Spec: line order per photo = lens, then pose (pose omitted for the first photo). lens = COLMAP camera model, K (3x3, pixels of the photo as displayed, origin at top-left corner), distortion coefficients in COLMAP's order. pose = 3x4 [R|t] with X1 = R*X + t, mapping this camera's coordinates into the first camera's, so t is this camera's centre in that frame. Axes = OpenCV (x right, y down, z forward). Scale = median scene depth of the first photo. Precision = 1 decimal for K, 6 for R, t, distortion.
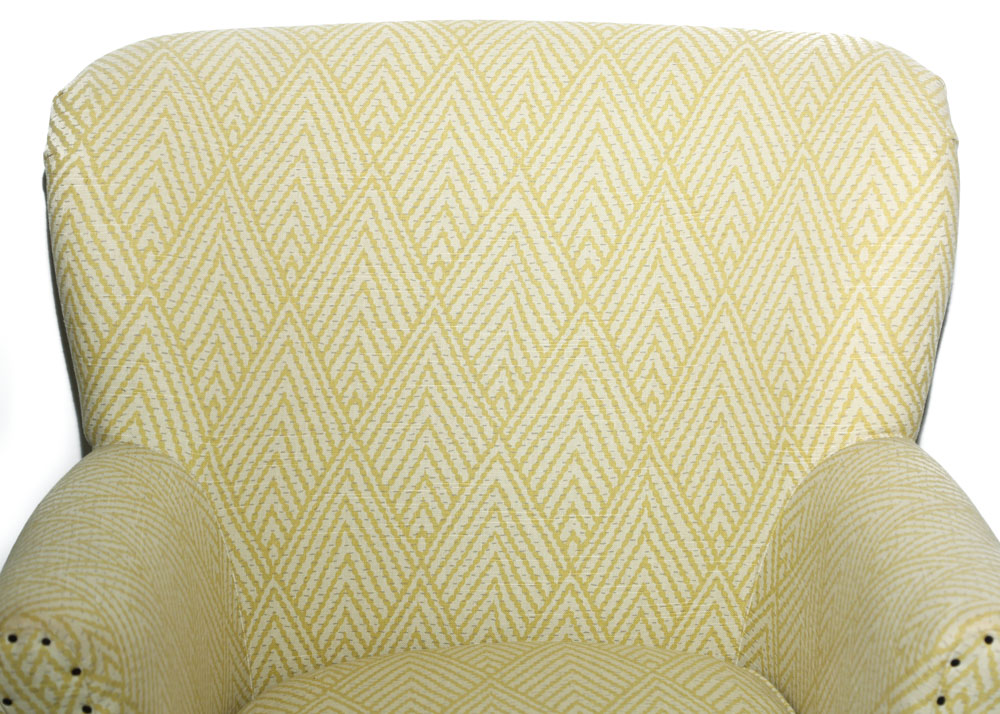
lens RADIAL K [[2484.2, 0, 504.0], [0, 2484.2, 359.4], [0, 0, 1]] dist [-0.078466, 0.000000]
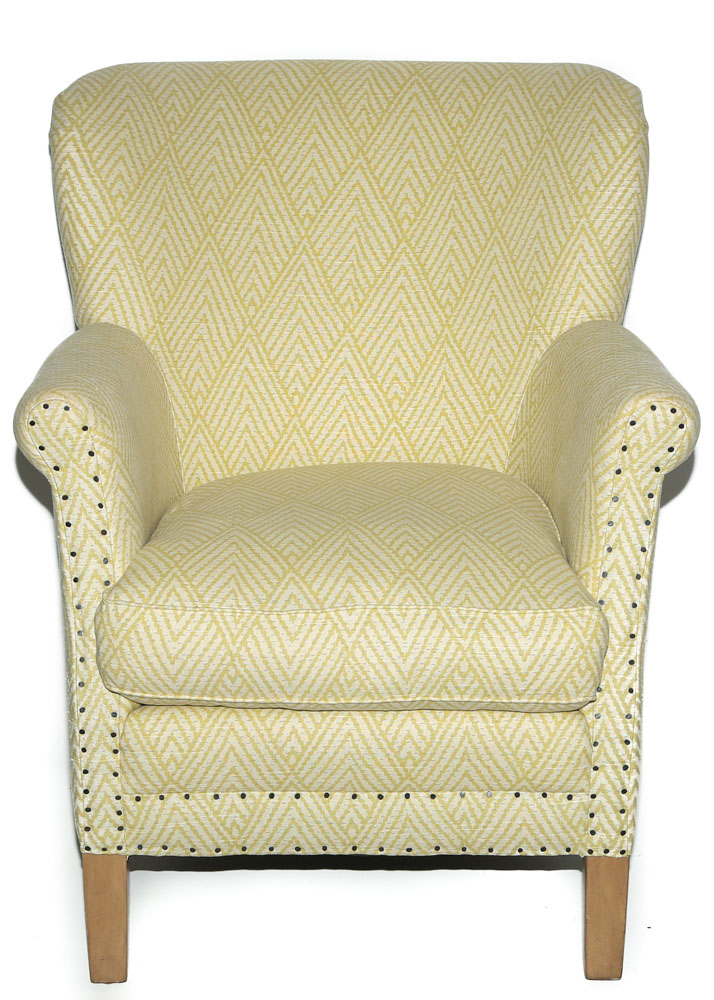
lens RADIAL K [[2032.2, 0, 351.7], [0, 2032.2, 497.3], [0, 0, 1]] dist [-0.011703, 0.000000]
pose [[0.999996, -0.000385, 0.002954, -0.003004], [0.000332, 0.999839, 0.017954, 0.113625], [-0.002960, -0.017953, 0.999834, -0.245604]]
